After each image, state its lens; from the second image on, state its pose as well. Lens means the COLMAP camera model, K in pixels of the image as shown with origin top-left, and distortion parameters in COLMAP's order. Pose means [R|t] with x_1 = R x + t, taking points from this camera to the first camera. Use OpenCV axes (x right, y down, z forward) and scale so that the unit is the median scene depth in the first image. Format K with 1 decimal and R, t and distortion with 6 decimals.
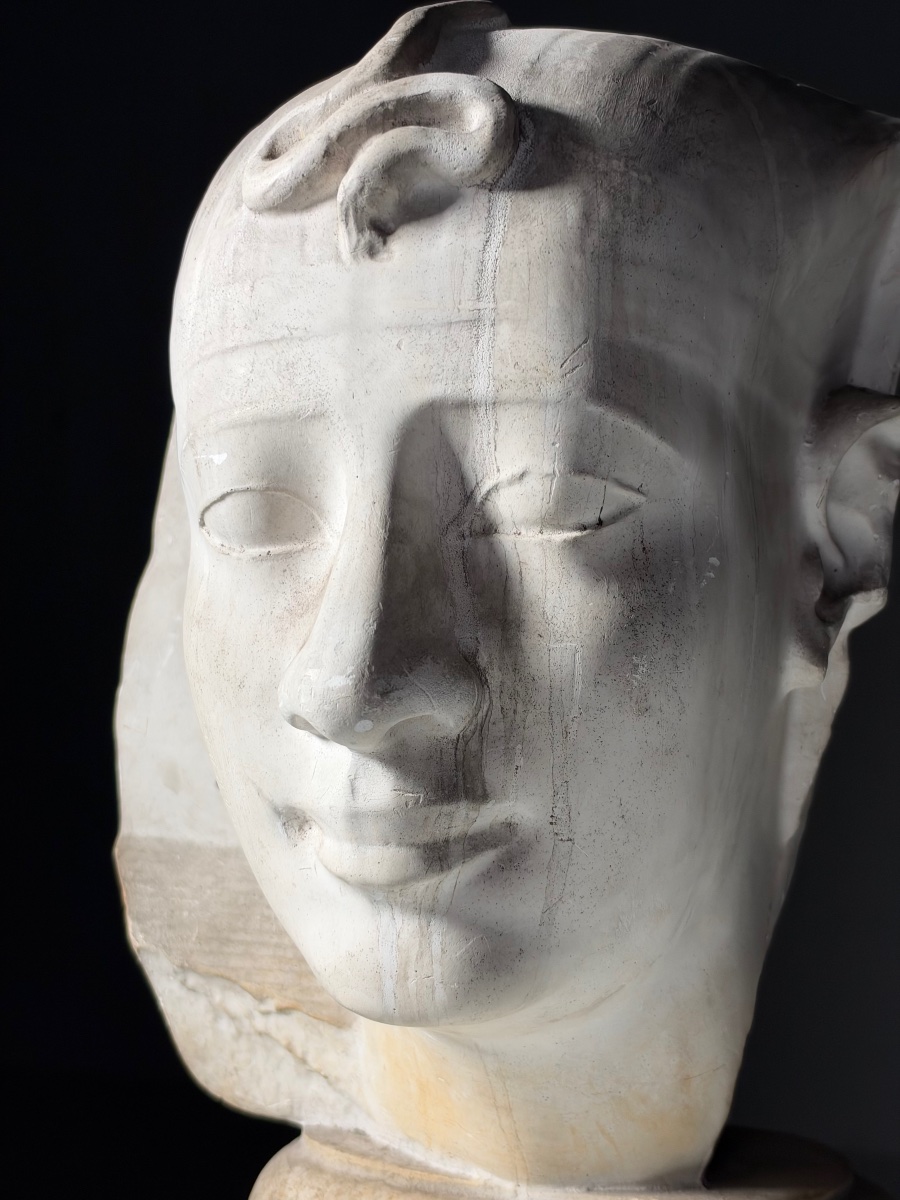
lens RADIAL K [[1715.3, 0, 461.8], [0, 1715.3, 595.6], [0, 0, 1]] dist [0.194462, 0.000000]
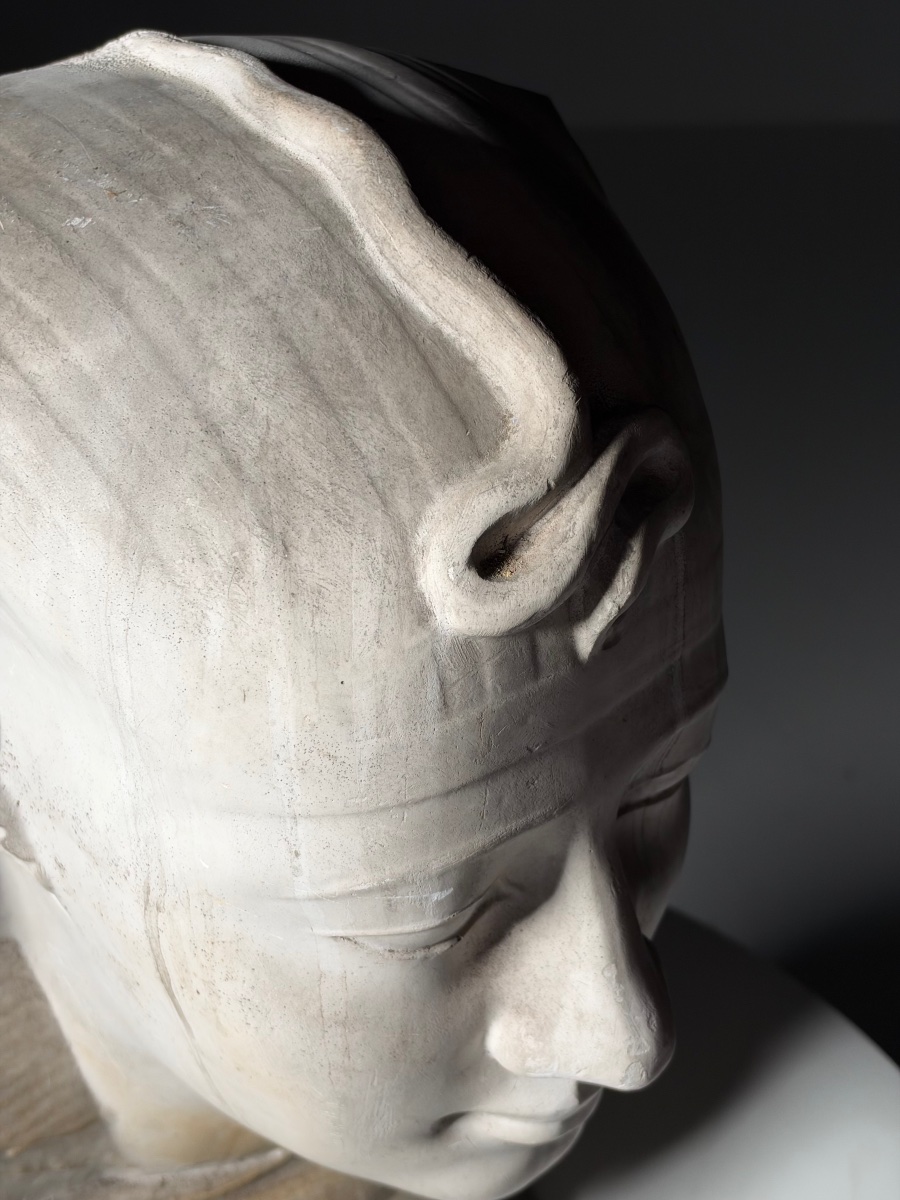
lens RADIAL K [[1715.3, 0, 463.8], [0, 1715.3, 600.7], [0, 0, 1]] dist [0.194462, 0.000000]
pose [[0.464917, -0.474231, 0.747635, -0.710530], [-0.067263, 0.823087, 0.563918, -0.687146], [-0.882796, -0.312463, 0.350769, 0.749129]]
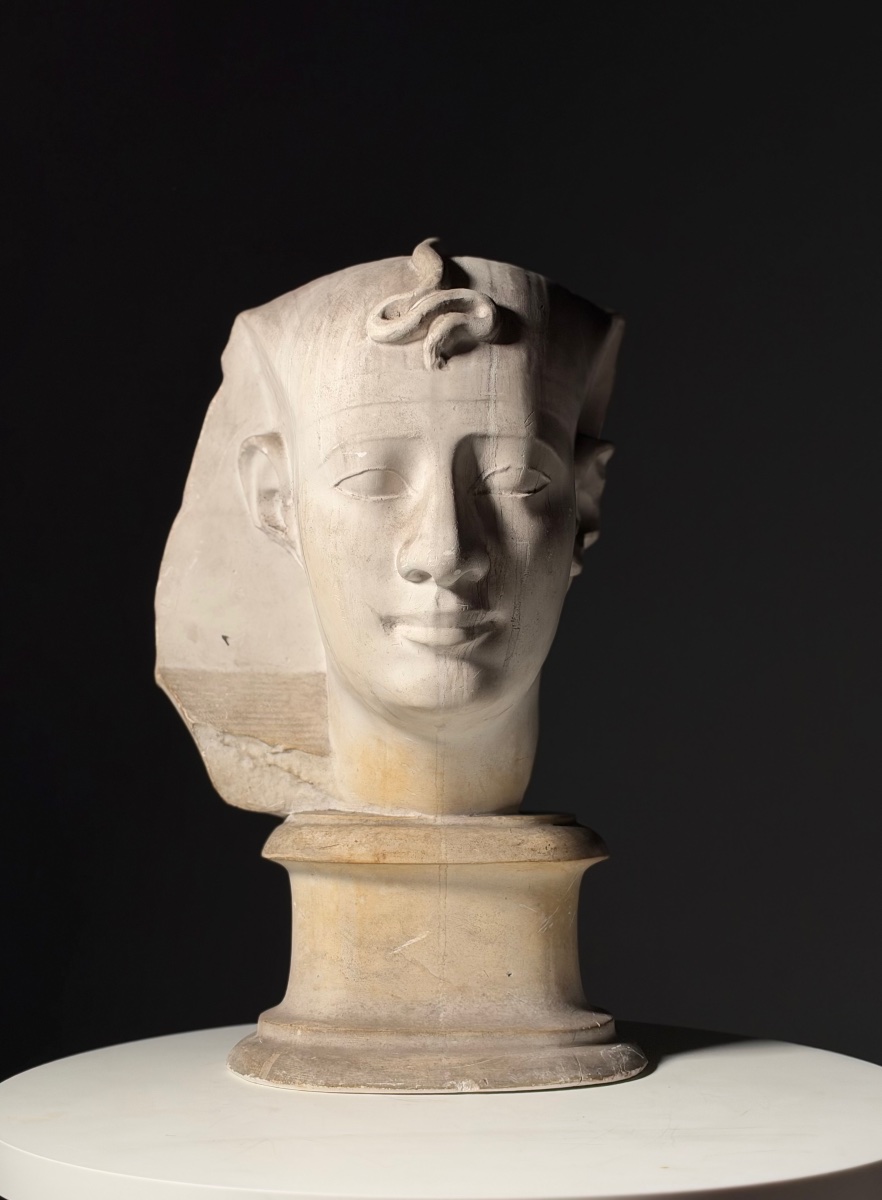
lens RADIAL K [[1971.2, 0, 440.0], [0, 1971.2, 600.2], [0, 0, 1]] dist [0.218918, 0.000000]
pose [[0.922744, 0.020678, 0.384858, -1.014436], [-0.015805, 0.999750, -0.015821, 0.143087], [-0.385089, 0.008516, 0.922840, -1.341894]]
